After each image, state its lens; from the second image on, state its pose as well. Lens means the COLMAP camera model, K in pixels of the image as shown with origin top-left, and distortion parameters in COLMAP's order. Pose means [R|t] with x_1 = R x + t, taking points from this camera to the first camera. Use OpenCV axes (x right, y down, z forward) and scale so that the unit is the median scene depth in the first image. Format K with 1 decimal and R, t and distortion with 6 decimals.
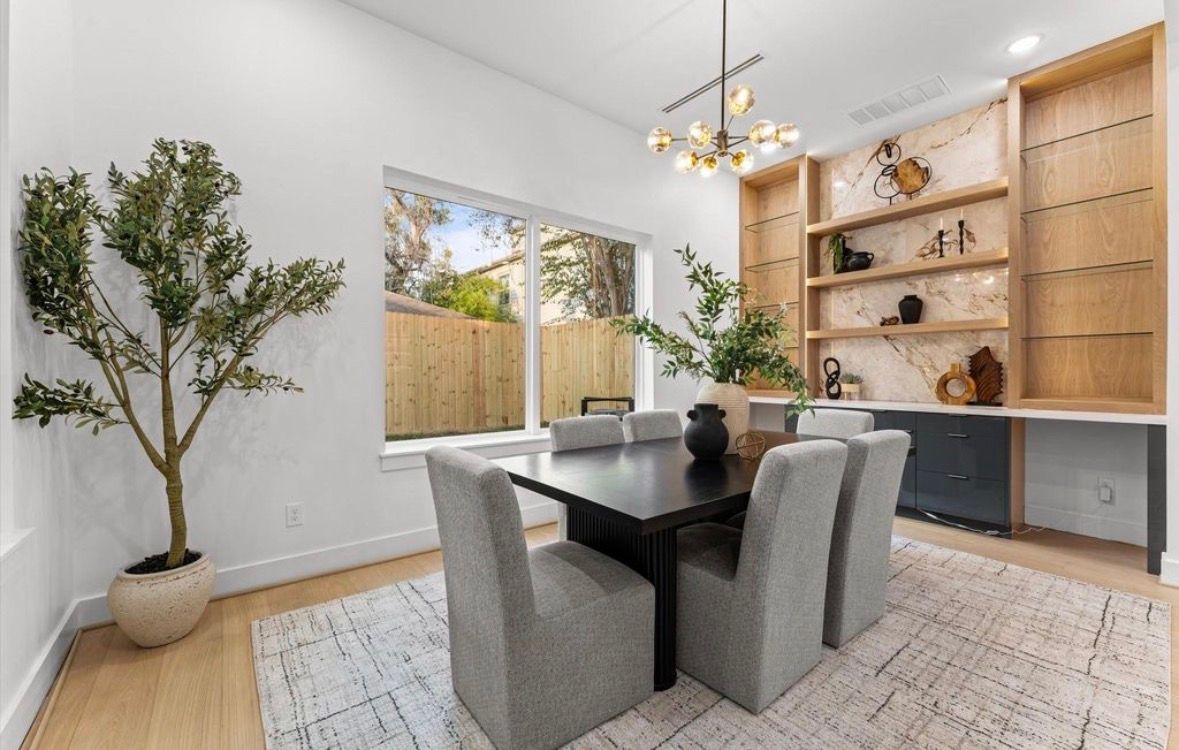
lens RADIAL K [[467.4, 0, 583.8], [0, 467.4, 373.6], [0, 0, 1]] dist [0.000918, 0.000176]
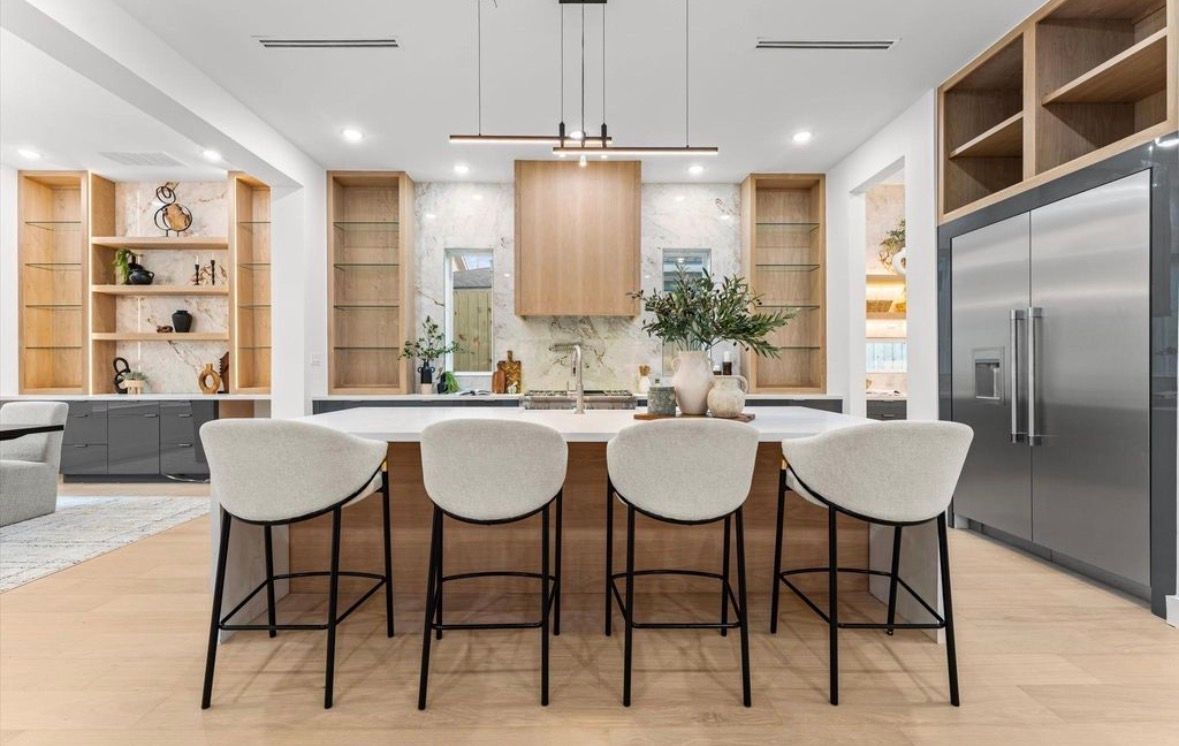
lens RADIAL K [[467.4, 0, 585.8], [0, 467.4, 367.2], [0, 0, 1]] dist [0.000918, 0.000176]
pose [[0.603944, 0.002745, 0.797022, 0.327798], [0.006328, 0.999946, -0.008239, 0.005914], [-0.797001, 0.010019, 0.603894, -0.622515]]
